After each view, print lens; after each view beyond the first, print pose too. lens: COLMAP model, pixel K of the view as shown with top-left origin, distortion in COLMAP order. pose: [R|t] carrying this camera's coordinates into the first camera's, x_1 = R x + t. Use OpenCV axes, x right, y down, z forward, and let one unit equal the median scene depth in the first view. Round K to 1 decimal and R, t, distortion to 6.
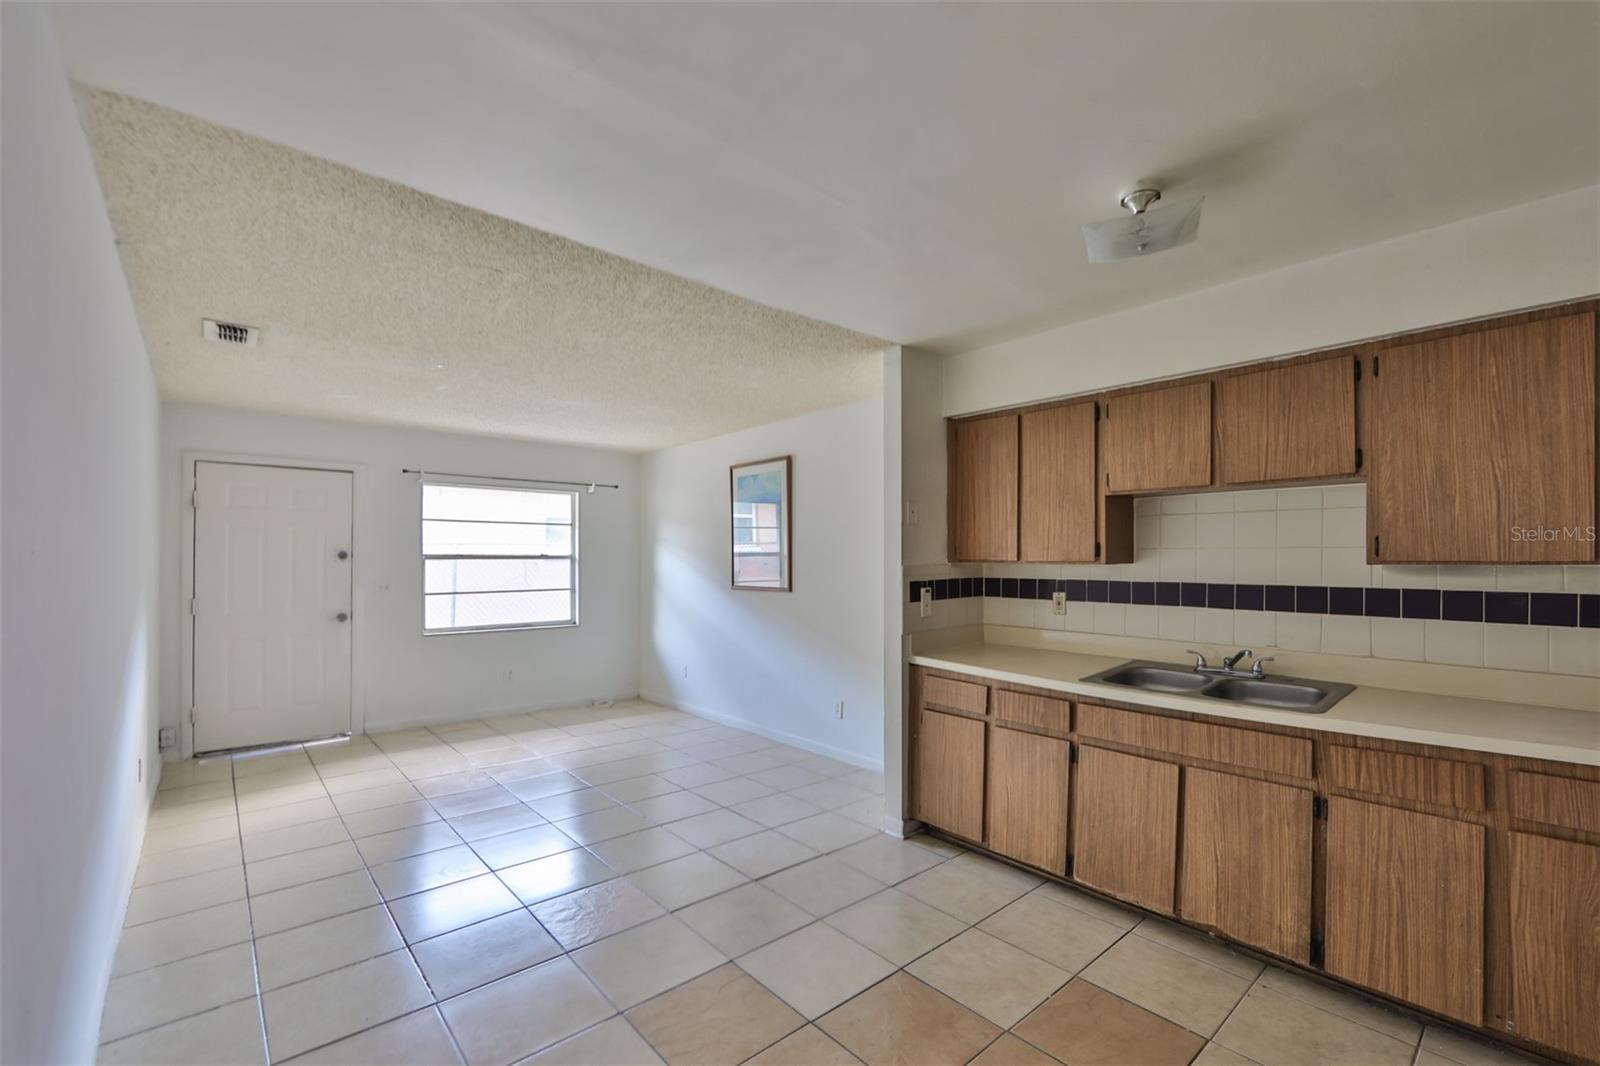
lens RADIAL K [[680.4, 0, 811.4], [0, 680.4, 559.8], [0, 0, 1]] dist [-0.001793, -0.000115]
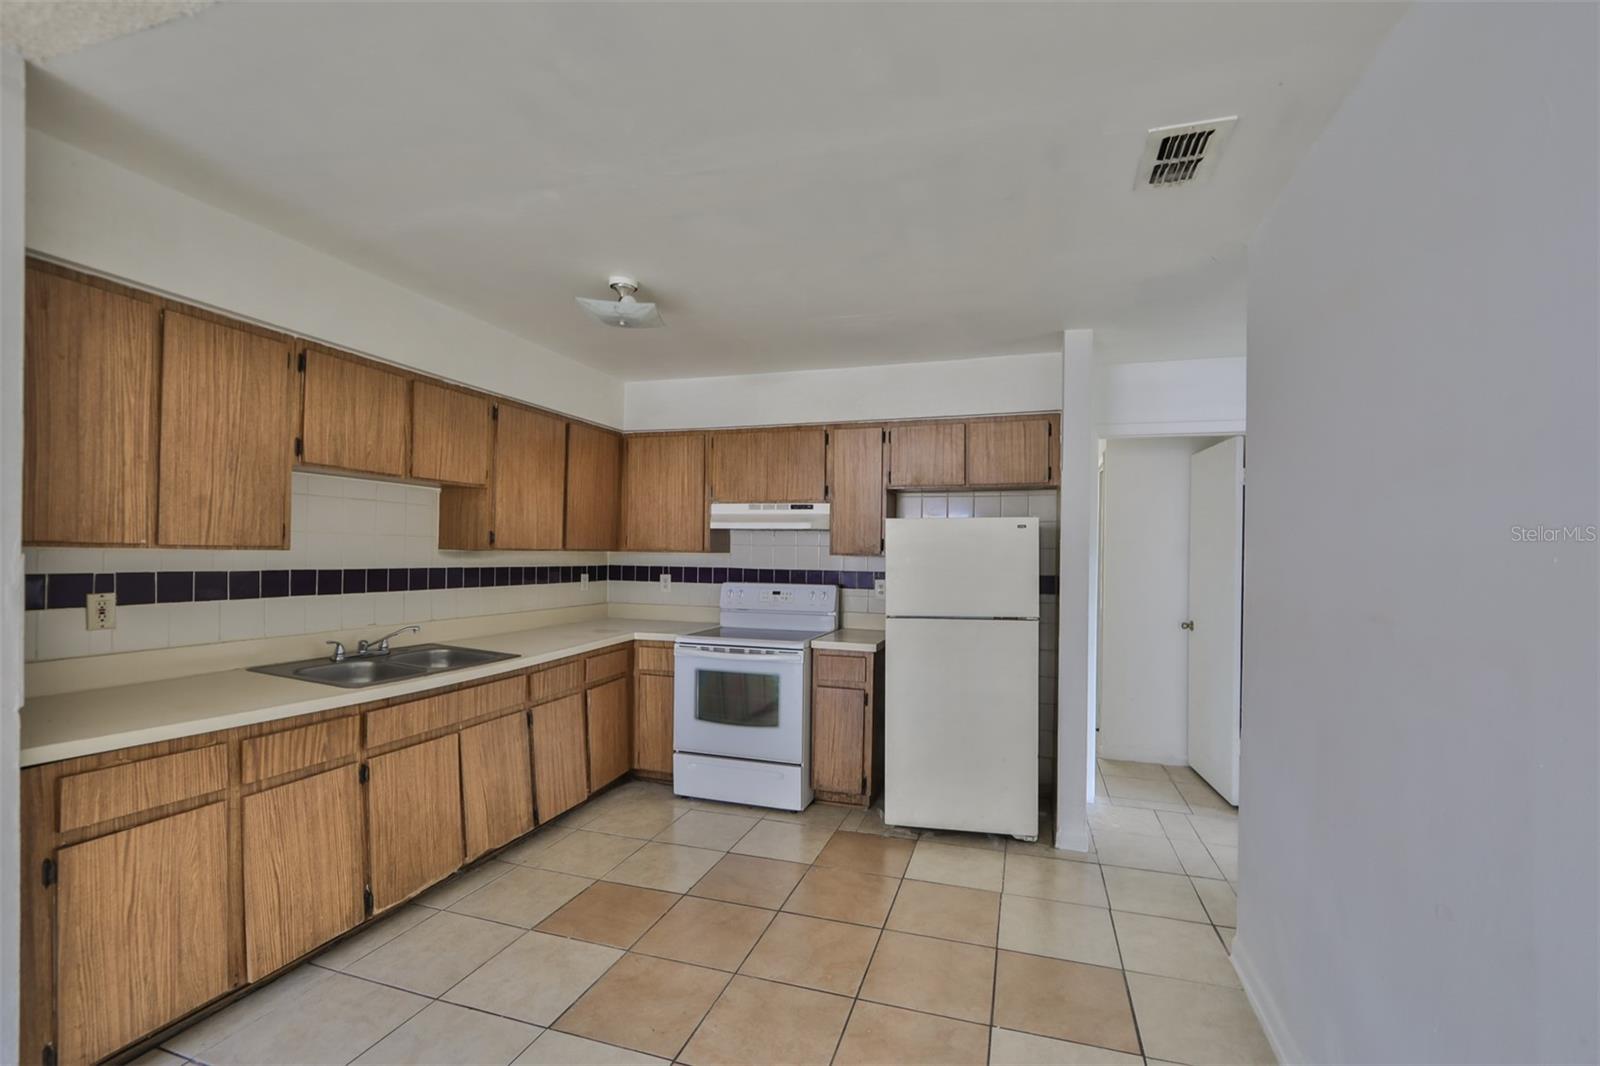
lens RADIAL K [[680.4, 0, 811.4], [0, 680.4, 559.8], [0, 0, 1]] dist [-0.001793, -0.000115]
pose [[-0.499834, -0.016899, 0.865956, -0.642124], [-0.015200, 0.999827, 0.010738, 0.000267], [-0.865988, -0.007795, -0.500004, 0.966371]]
